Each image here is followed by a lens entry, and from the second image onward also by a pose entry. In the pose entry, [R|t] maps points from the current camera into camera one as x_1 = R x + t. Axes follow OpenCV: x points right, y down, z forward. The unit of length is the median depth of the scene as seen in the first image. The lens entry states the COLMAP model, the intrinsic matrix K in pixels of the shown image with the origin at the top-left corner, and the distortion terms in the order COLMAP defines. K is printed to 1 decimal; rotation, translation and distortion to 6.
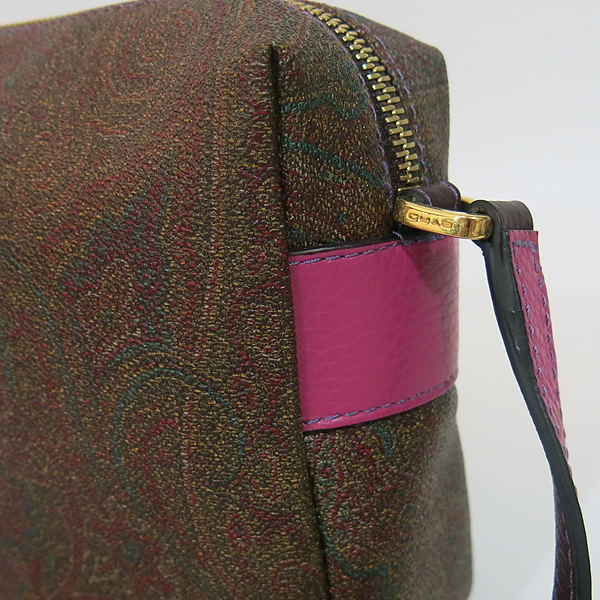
lens RADIAL K [[857.1, 0, 300.1], [0, 857.1, 299.9], [0, 0, 1]] dist [-0.022685, 0.000000]
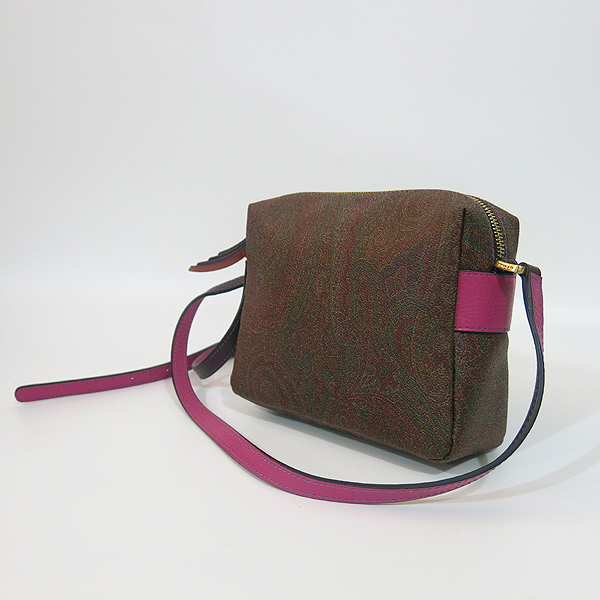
lens RADIAL K [[577.7, 0, 300.0], [0, 577.7, 300.2], [0, 0, 1]] dist [-0.005435, 0.000000]
pose [[0.967115, 0.146372, -0.208000, -0.117399], [-0.174082, 0.977174, -0.121763, 0.403047], [0.185429, 0.153968, 0.970520, -1.146458]]
